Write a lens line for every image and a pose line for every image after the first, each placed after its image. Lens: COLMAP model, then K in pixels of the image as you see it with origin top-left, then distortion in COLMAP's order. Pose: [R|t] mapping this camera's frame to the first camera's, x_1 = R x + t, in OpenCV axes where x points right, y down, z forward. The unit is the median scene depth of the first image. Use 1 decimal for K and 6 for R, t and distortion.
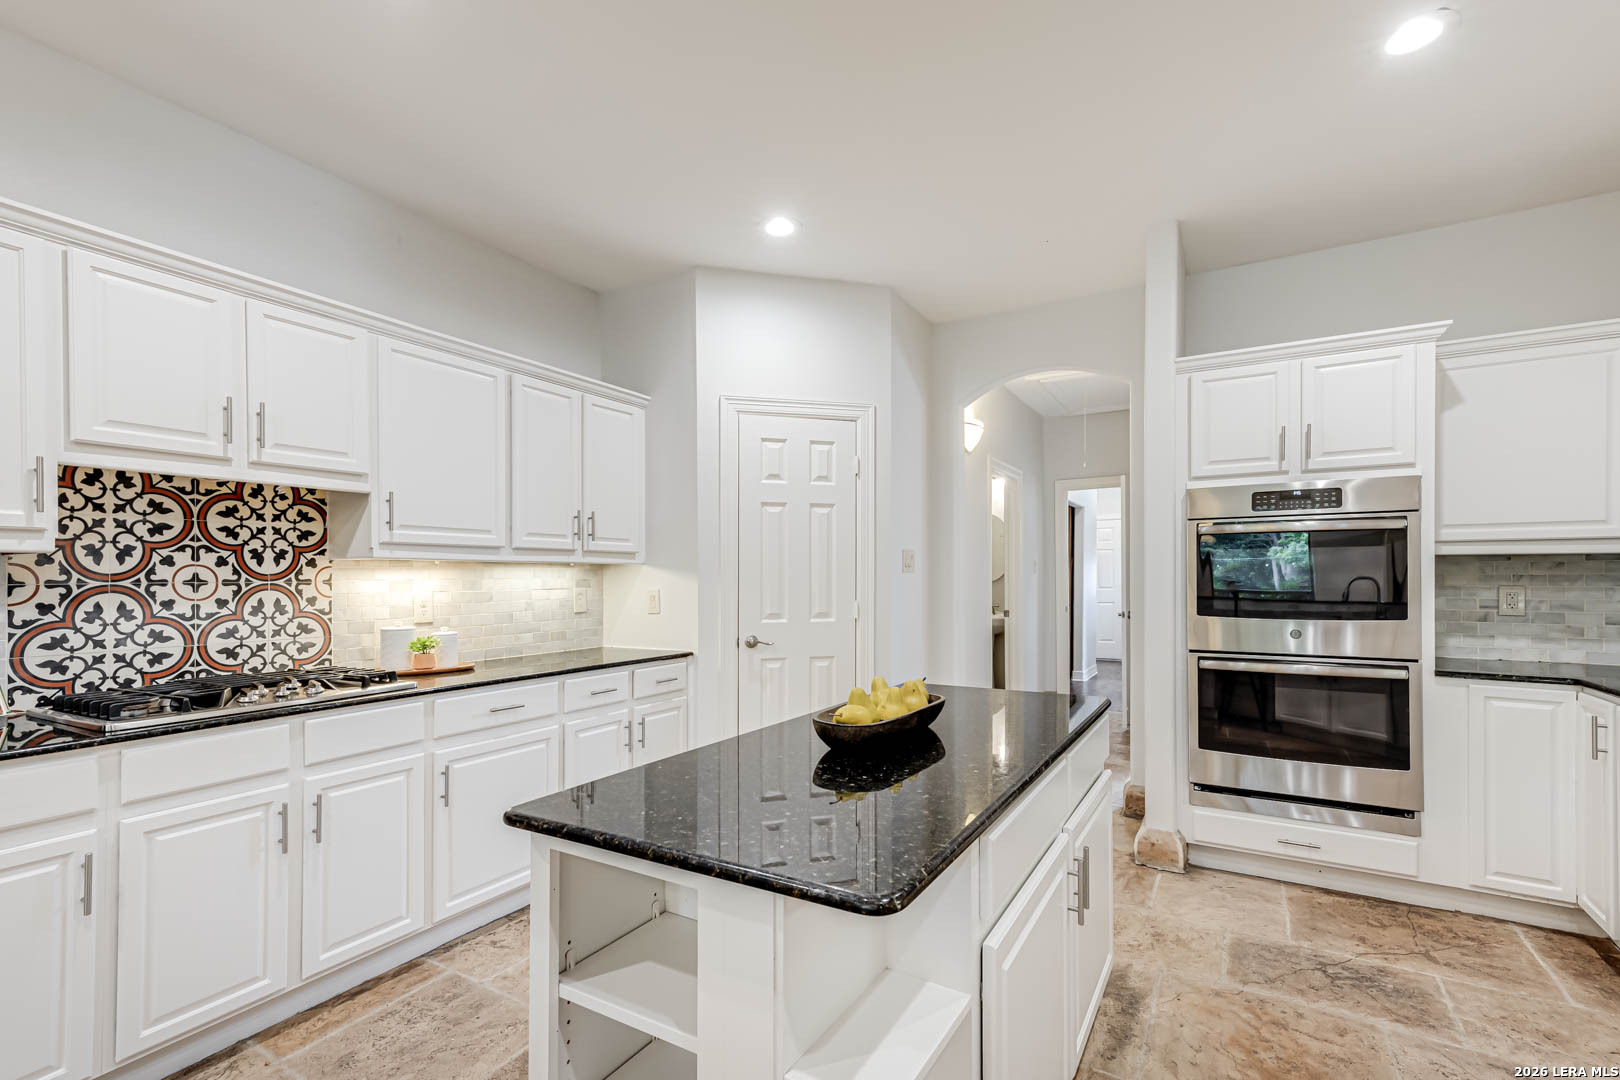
lens RADIAL K [[713.3, 0, 796.3], [0, 713.3, 575.7], [0, 0, 1]] dist [0.019253, 0.000325]
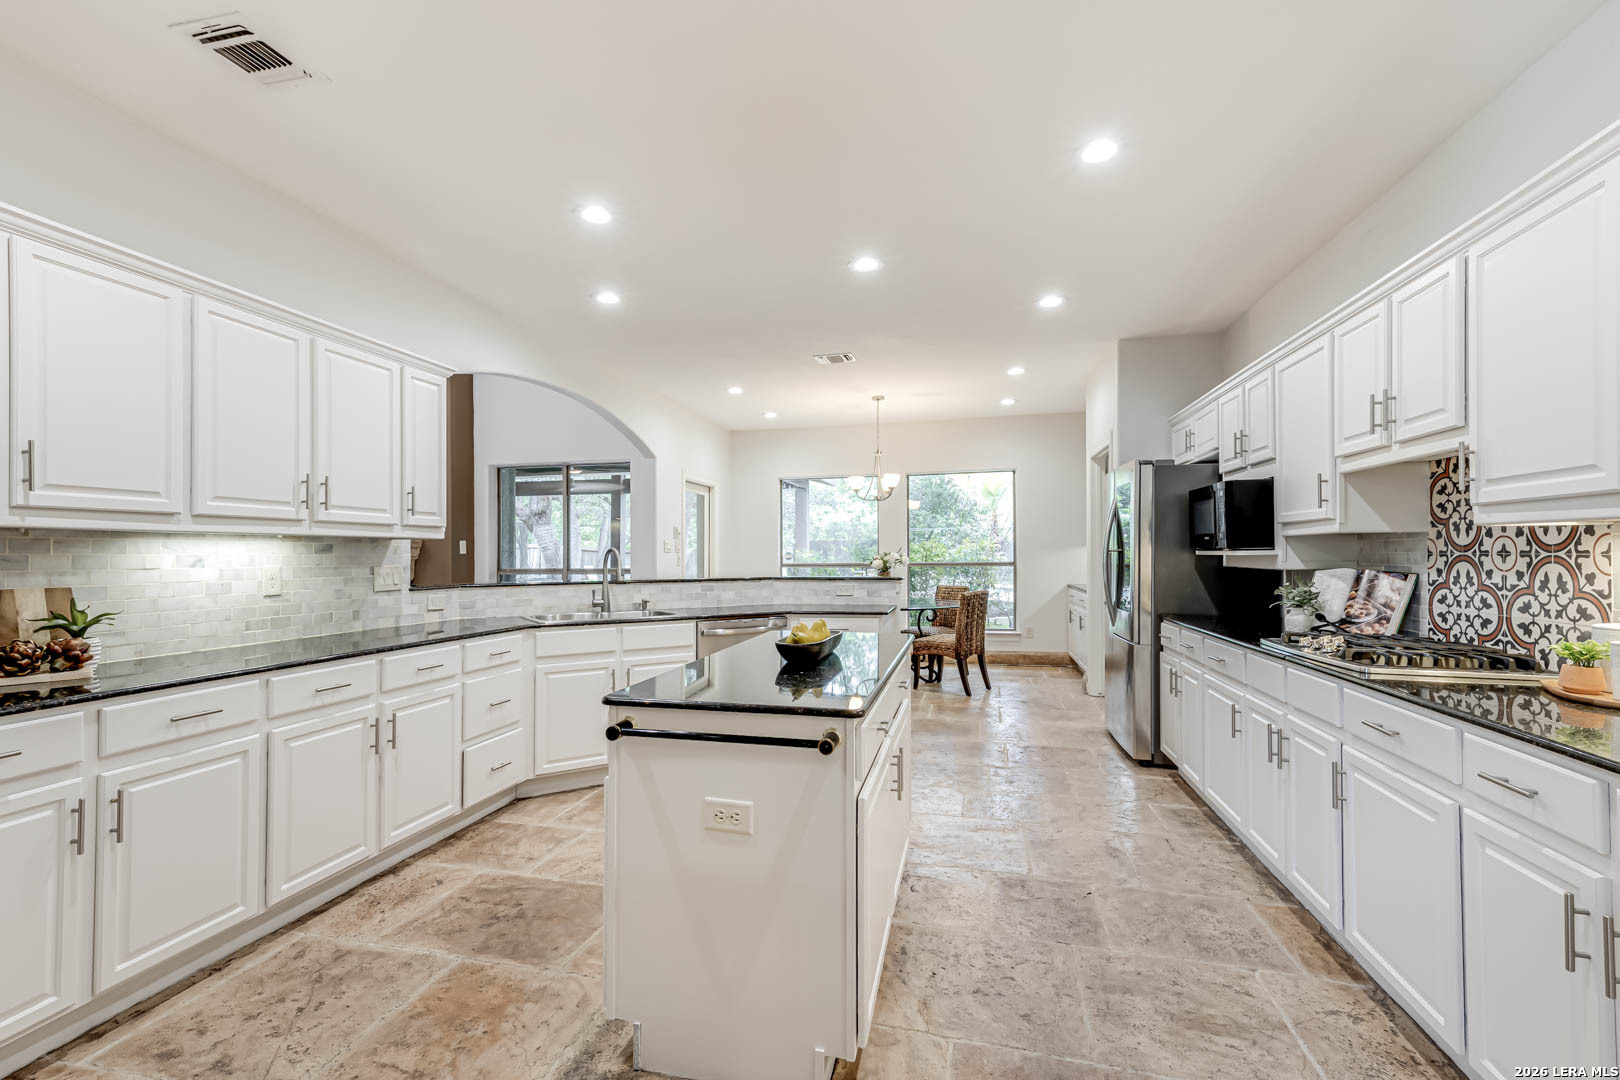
lens RADIAL K [[719.5, 0, 796.4], [0, 719.5, 551.6], [0, 0, 1]] dist [0.028416, -0.000032]
pose [[-0.950110, 0.007215, -0.311833, 0.405528], [0.008000, 0.999967, -0.001236, 0.000232], [0.311814, -0.003669, -0.950136, 1.583193]]
